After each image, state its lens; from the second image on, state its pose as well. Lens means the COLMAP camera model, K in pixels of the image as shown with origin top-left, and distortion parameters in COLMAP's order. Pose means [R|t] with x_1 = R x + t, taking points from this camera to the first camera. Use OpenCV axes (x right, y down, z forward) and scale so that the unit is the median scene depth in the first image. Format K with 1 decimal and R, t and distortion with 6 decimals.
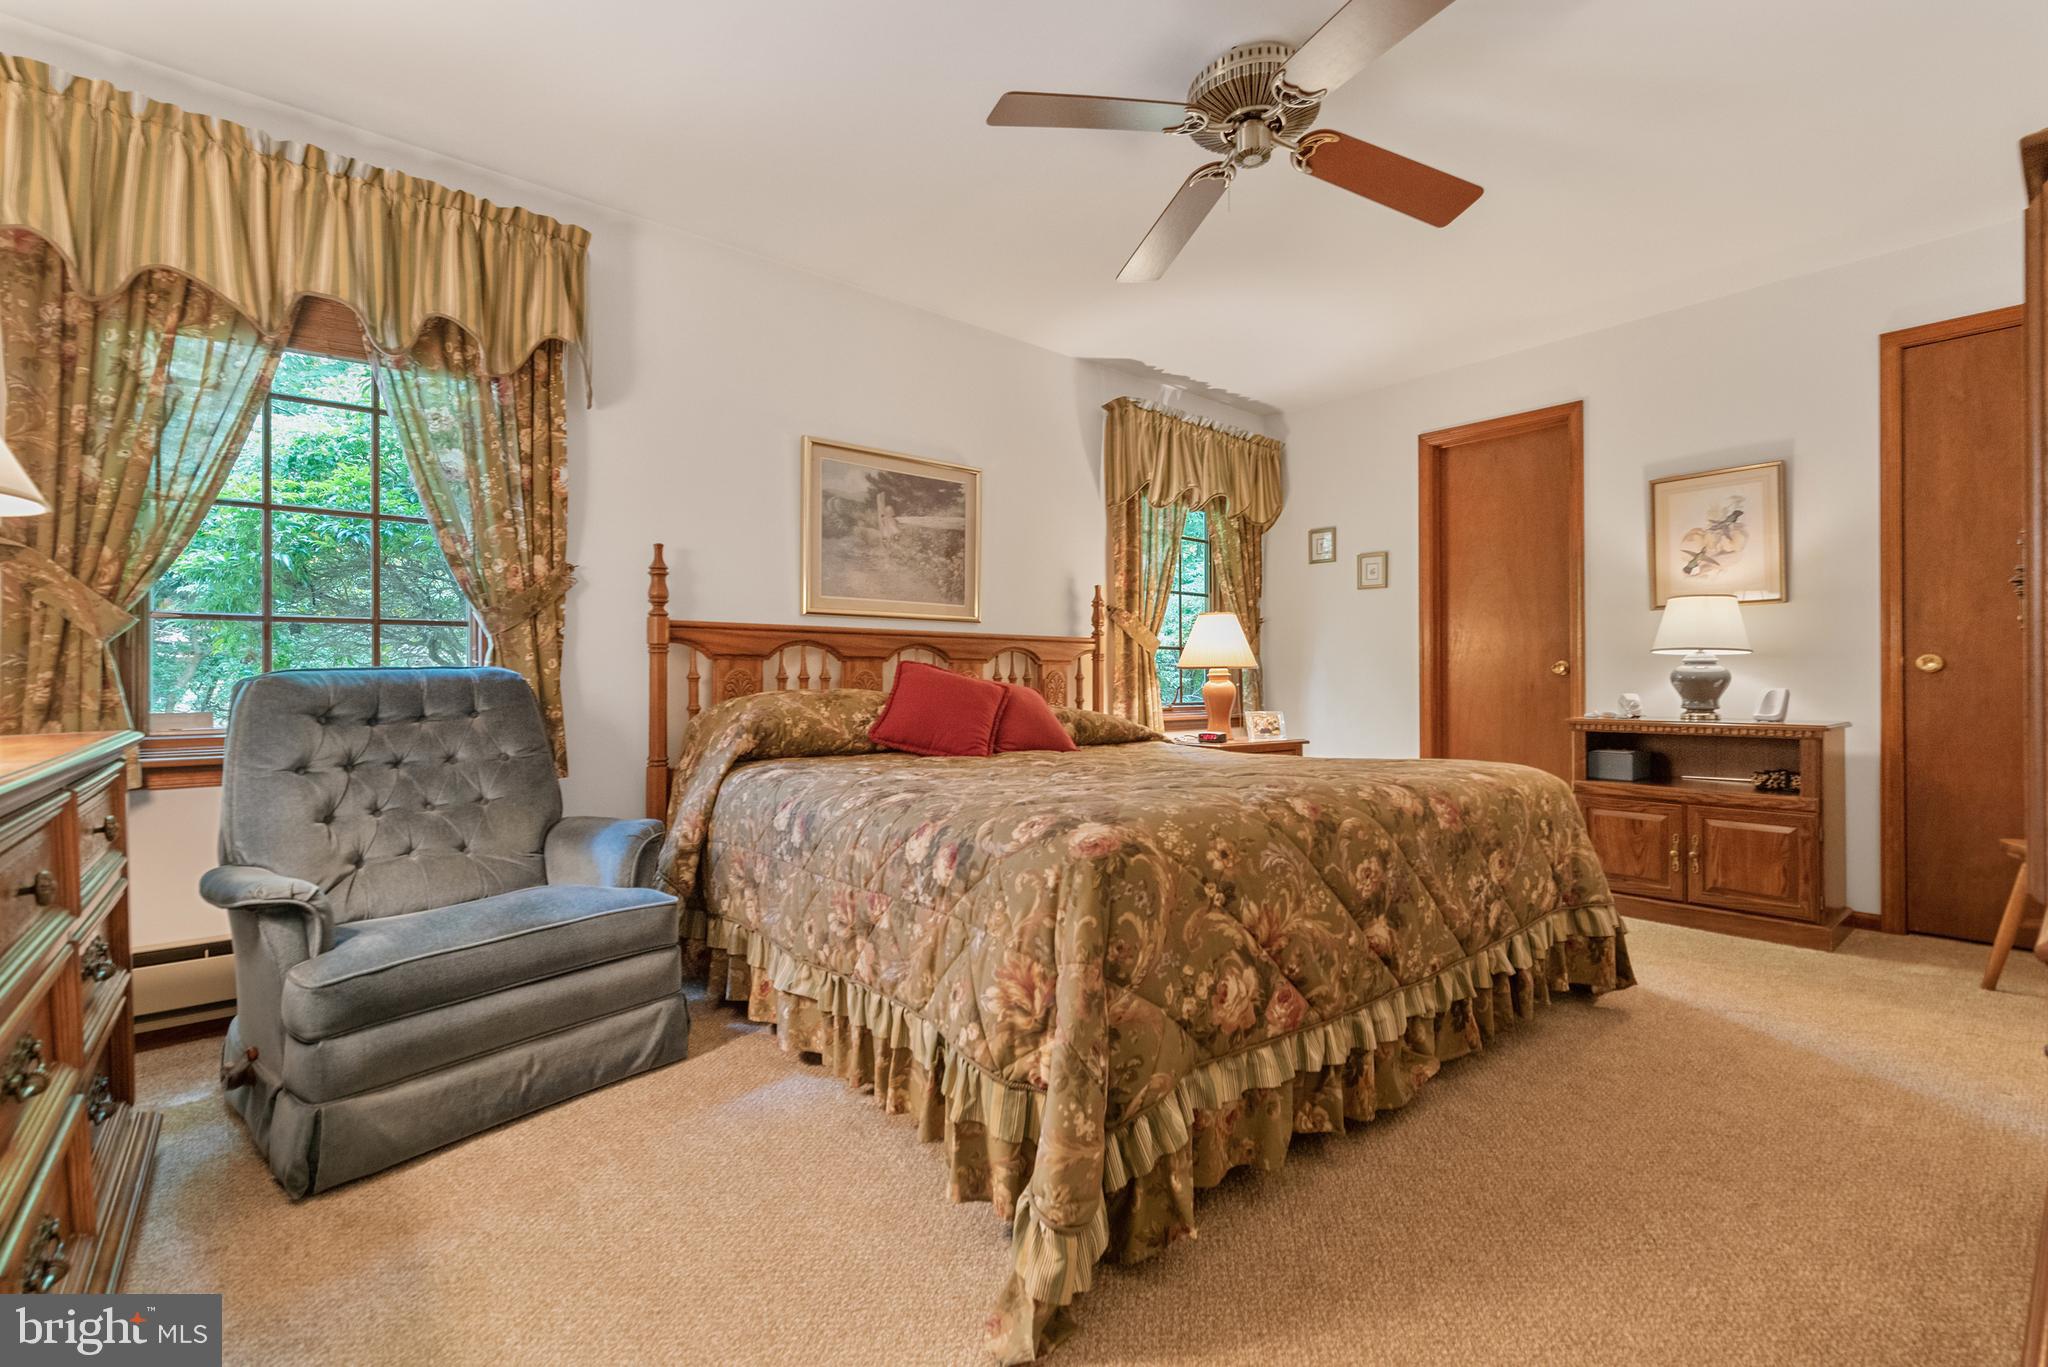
lens RADIAL K [[898.6, 0, 1031.3], [0, 898.6, 684.6], [0, 0, 1]] dist [0.018752, 0.000069]
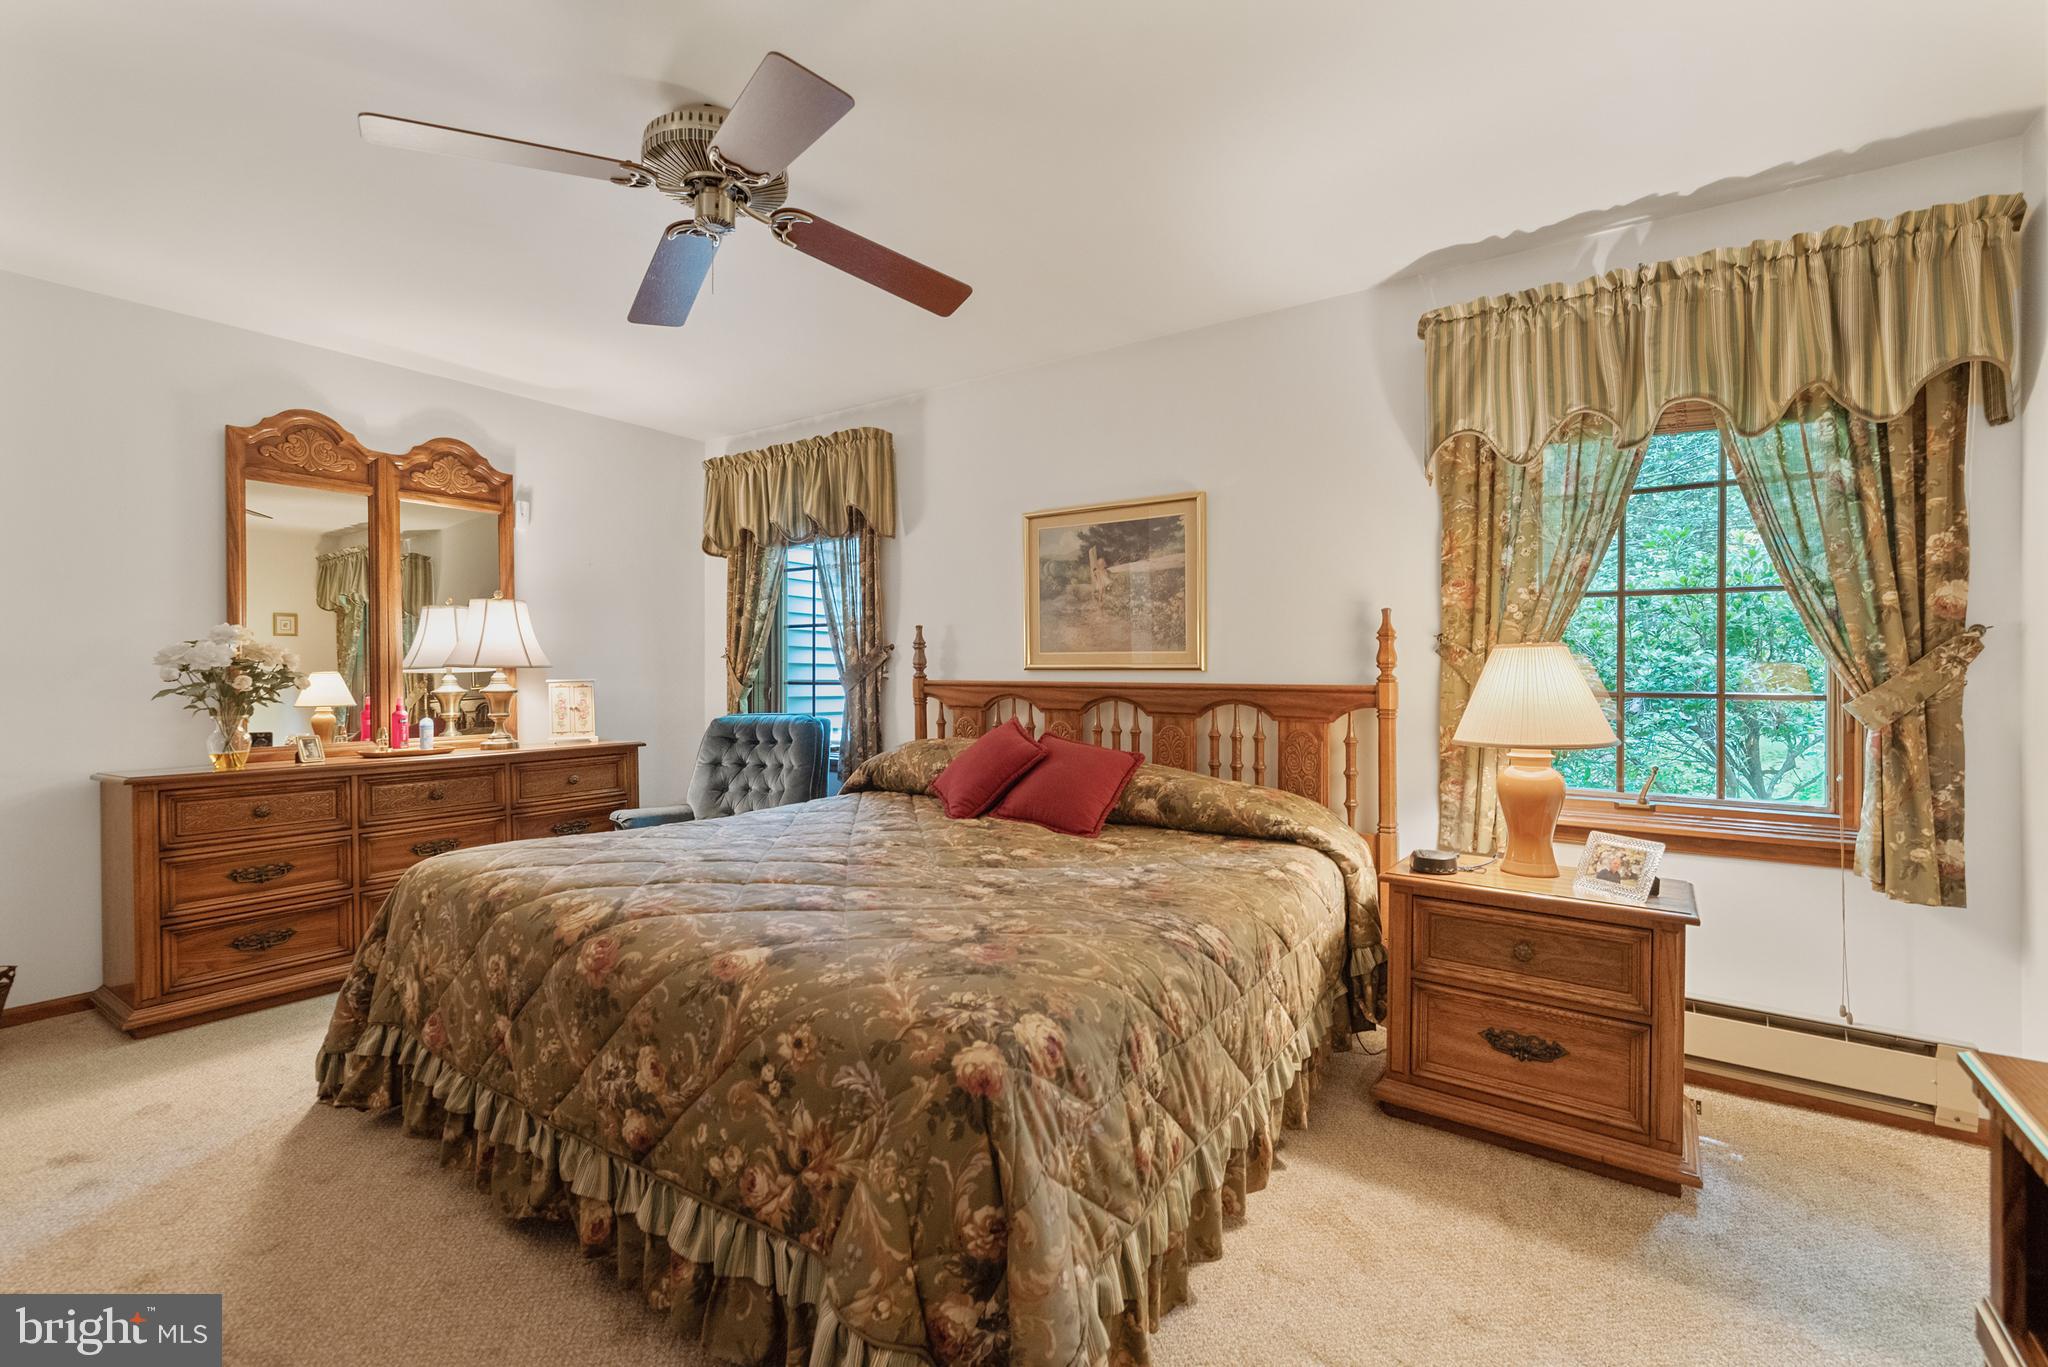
lens RADIAL K [[898.6, 0, 1029.8], [0, 898.6, 670.9], [0, 0, 1]] dist [0.018752, 0.000069]
pose [[0.260459, 0.006006, -0.965466, 0.799226], [-0.005414, 0.999974, 0.004760, -0.078426], [0.965470, 0.003987, 0.260485, 0.671996]]
